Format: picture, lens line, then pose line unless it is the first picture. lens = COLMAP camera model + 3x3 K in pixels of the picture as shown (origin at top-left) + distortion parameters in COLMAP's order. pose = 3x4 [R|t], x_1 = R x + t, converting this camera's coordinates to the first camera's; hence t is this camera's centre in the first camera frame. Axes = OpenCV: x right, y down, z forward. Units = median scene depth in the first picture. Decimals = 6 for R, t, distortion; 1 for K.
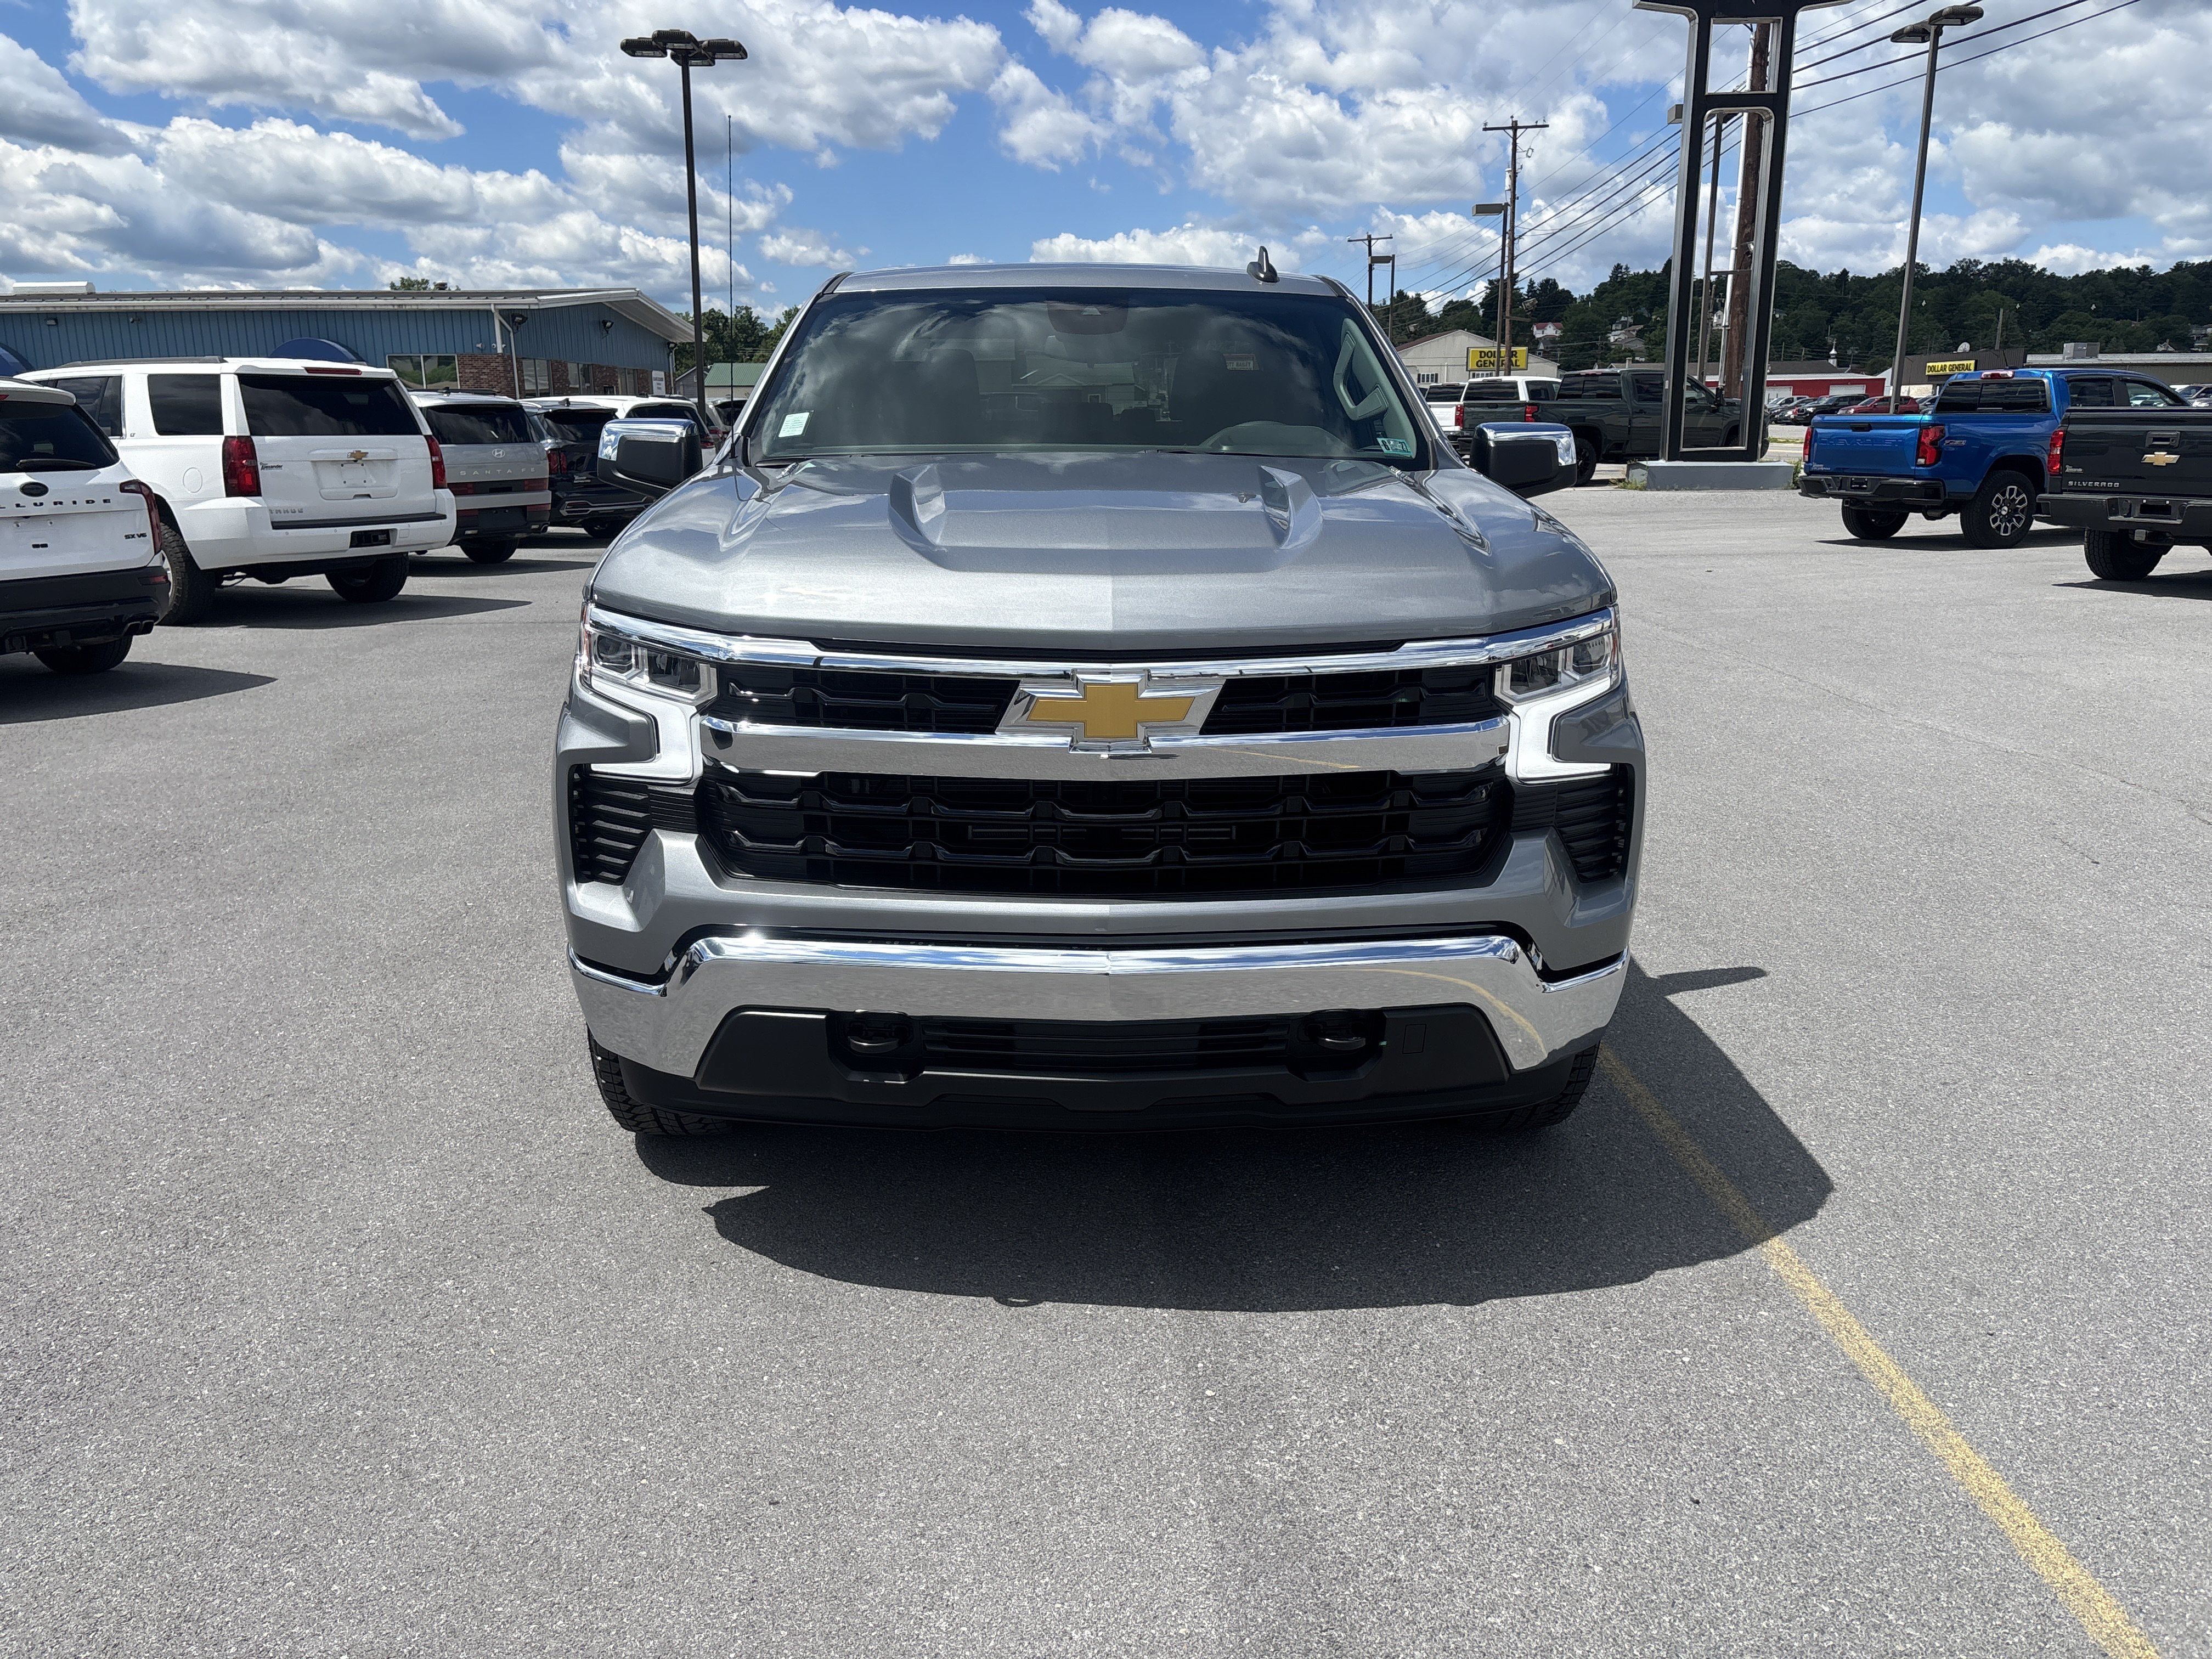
lens RADIAL K [[1641.8, 0, 1107.9], [0, 1641.8, 768.8], [0, 0, 1]] dist [0.073951, 0.001450]
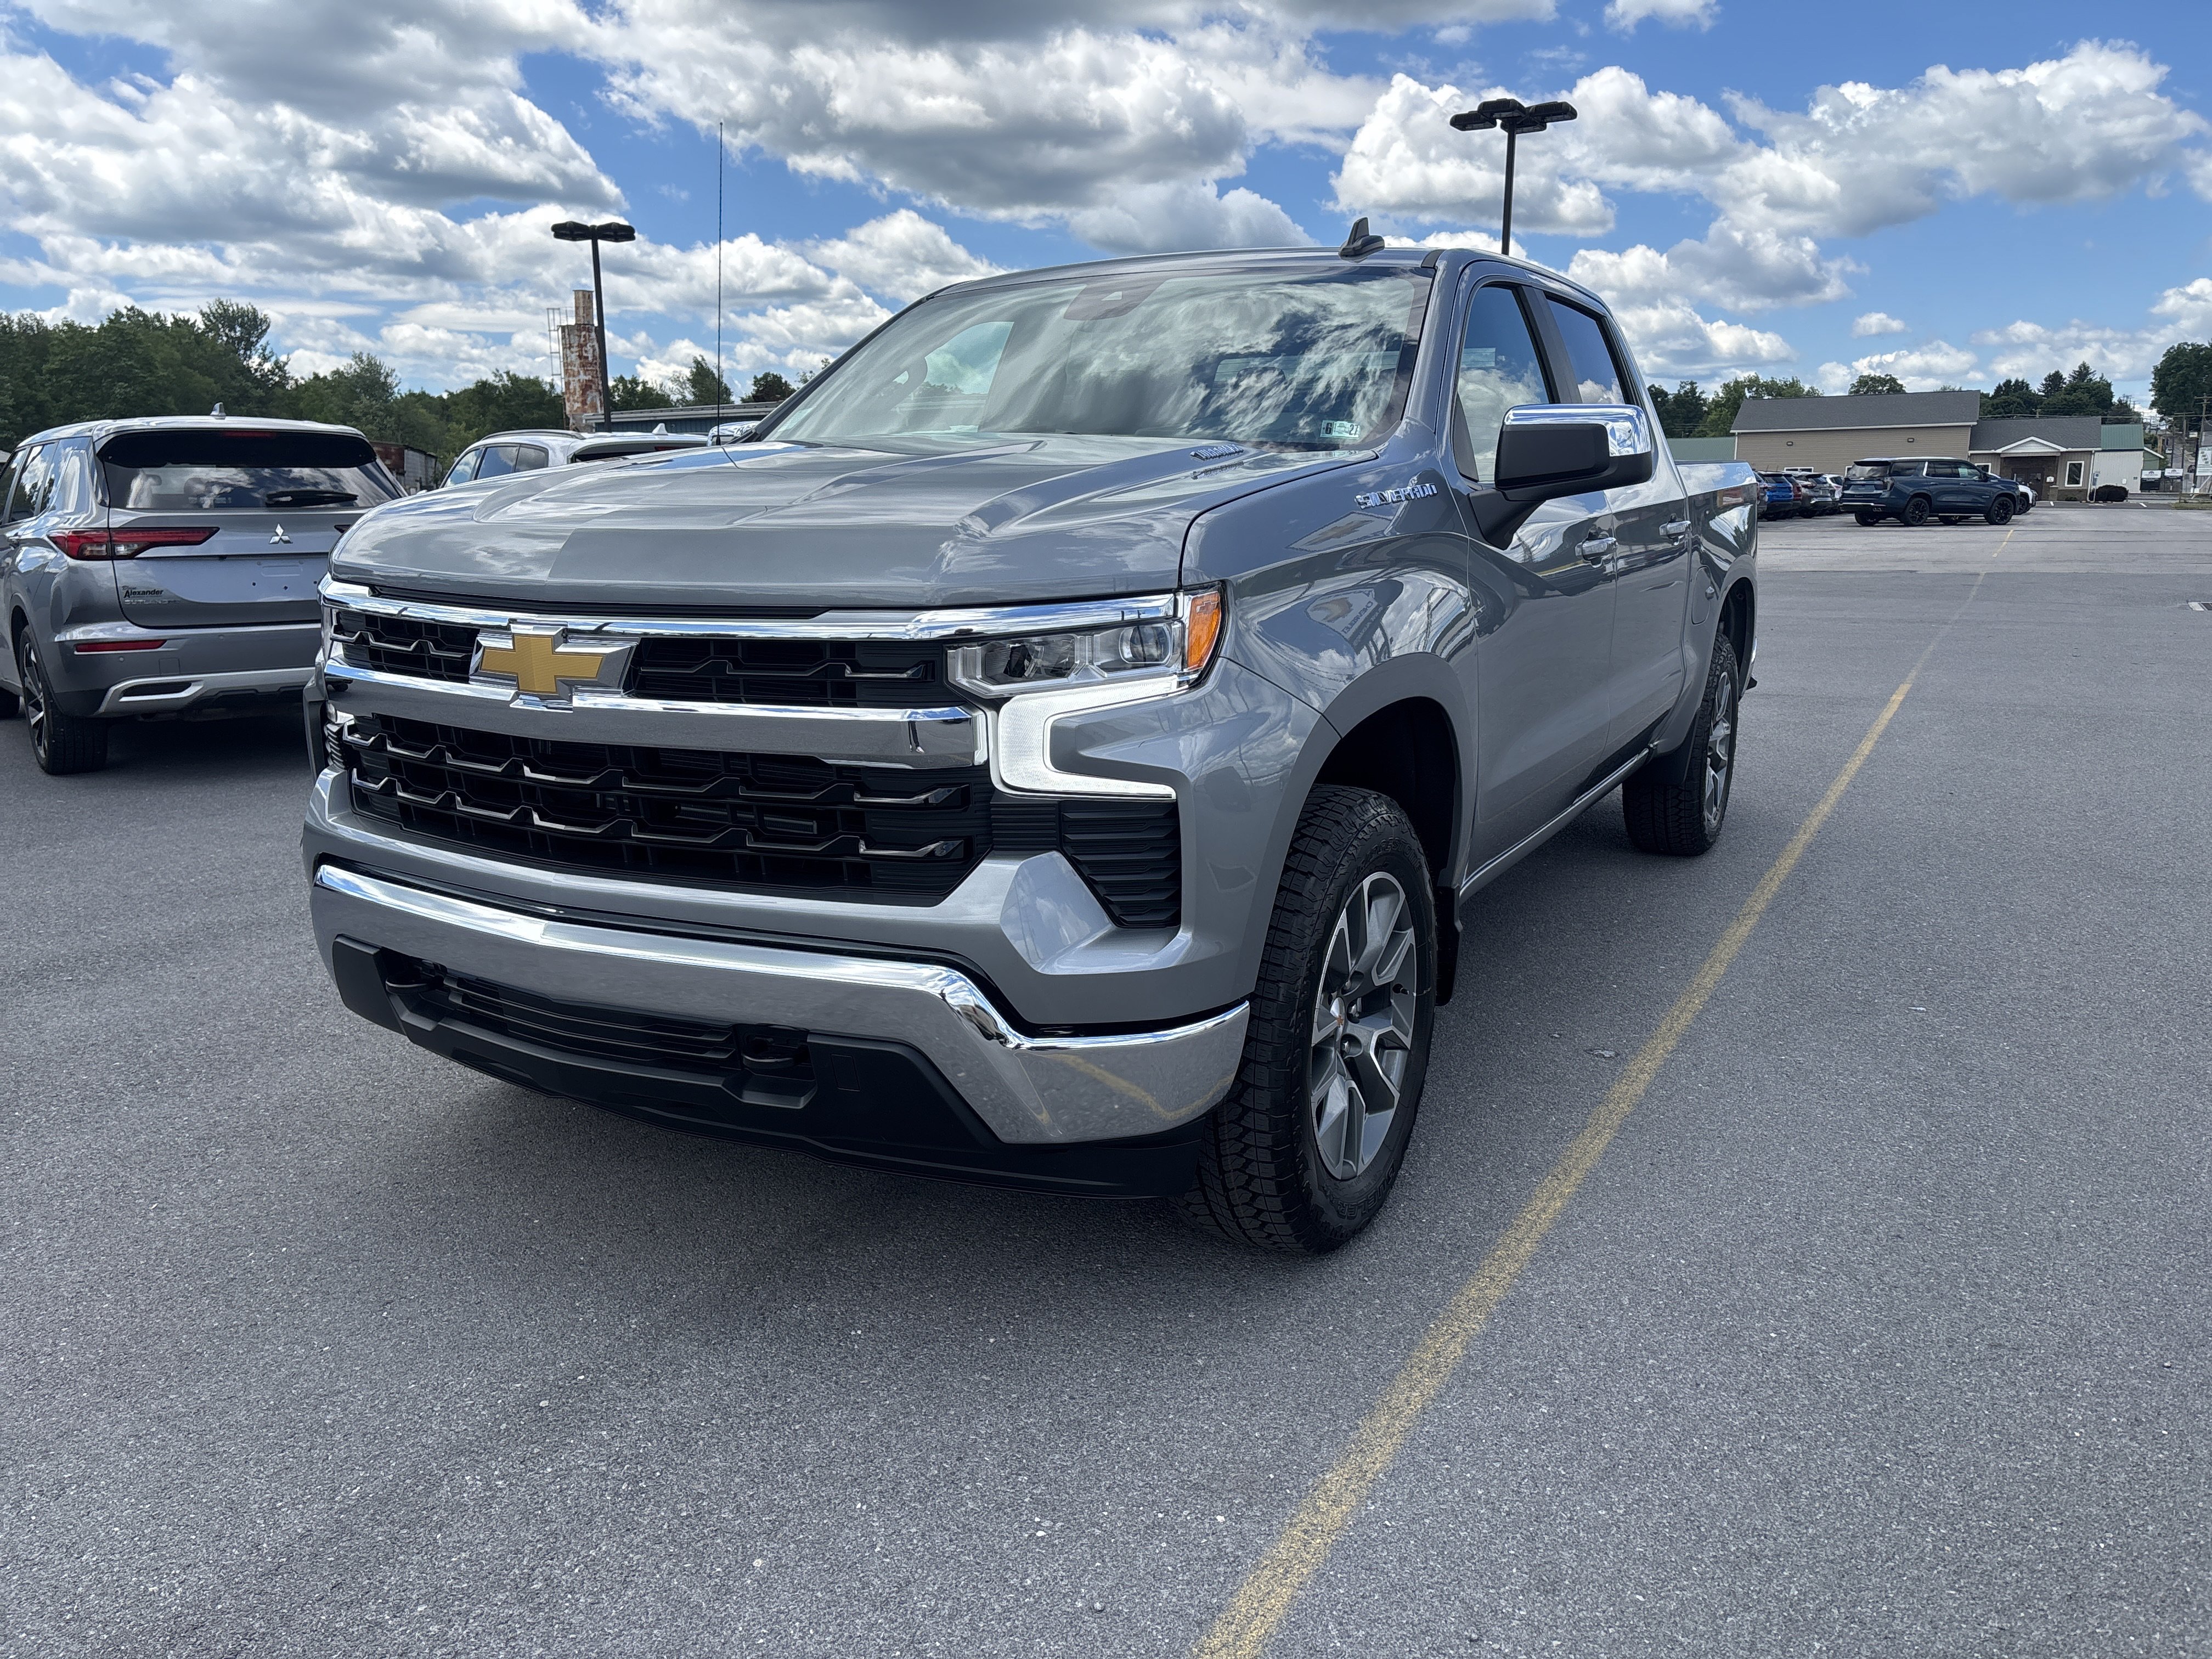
lens RADIAL K [[1686.5, 0, 1107.7], [0, 1686.5, 804.0], [0, 0, 1]] dist [0.031633, -0.004146]
pose [[0.860355, 0.092043, -0.501316, 0.732101], [-0.107315, 0.994224, -0.001632, 0.010341], [0.498270, 0.055202, 0.865263, 0.304243]]
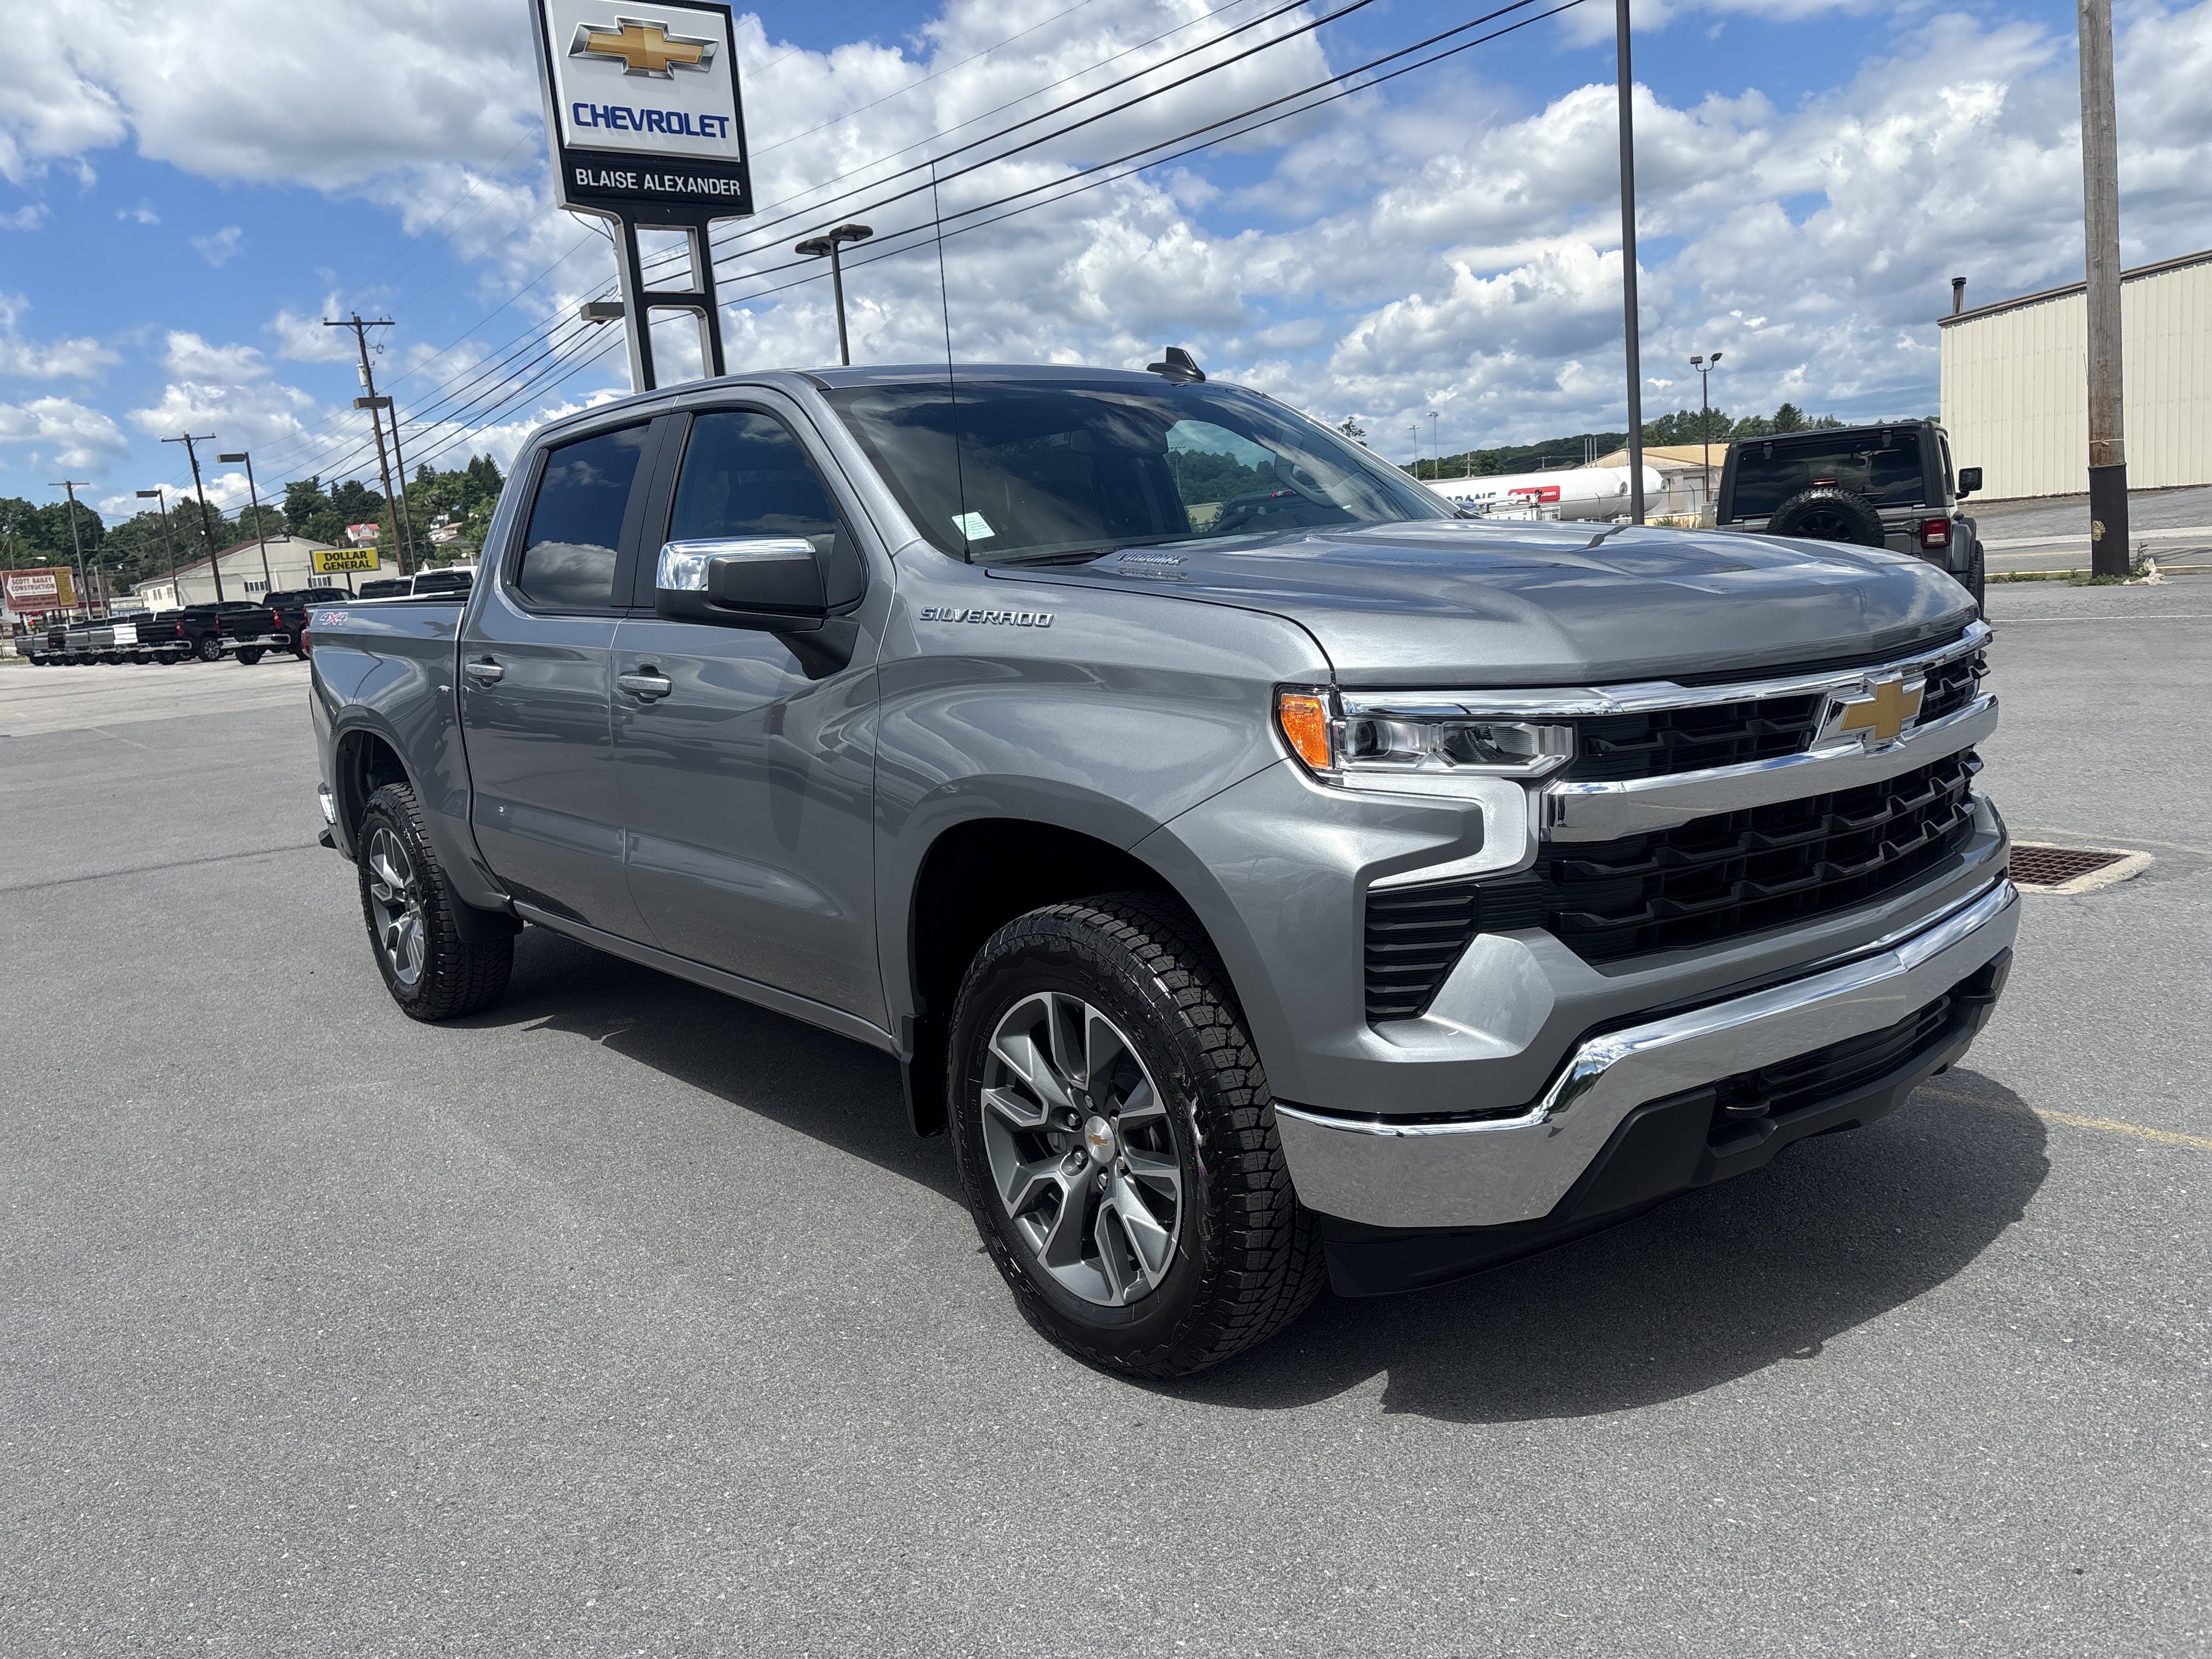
lens RADIAL K [[1669.9, 0, 1106.0], [0, 1669.9, 829.5], [0, 0, 1]] dist [0.035907, -0.059296]
pose [[0.803790, -0.160701, 0.572797, -0.914562], [0.204036, 0.978894, -0.011684, -0.045838], [-0.558830, 0.126263, 0.819614, 0.402675]]
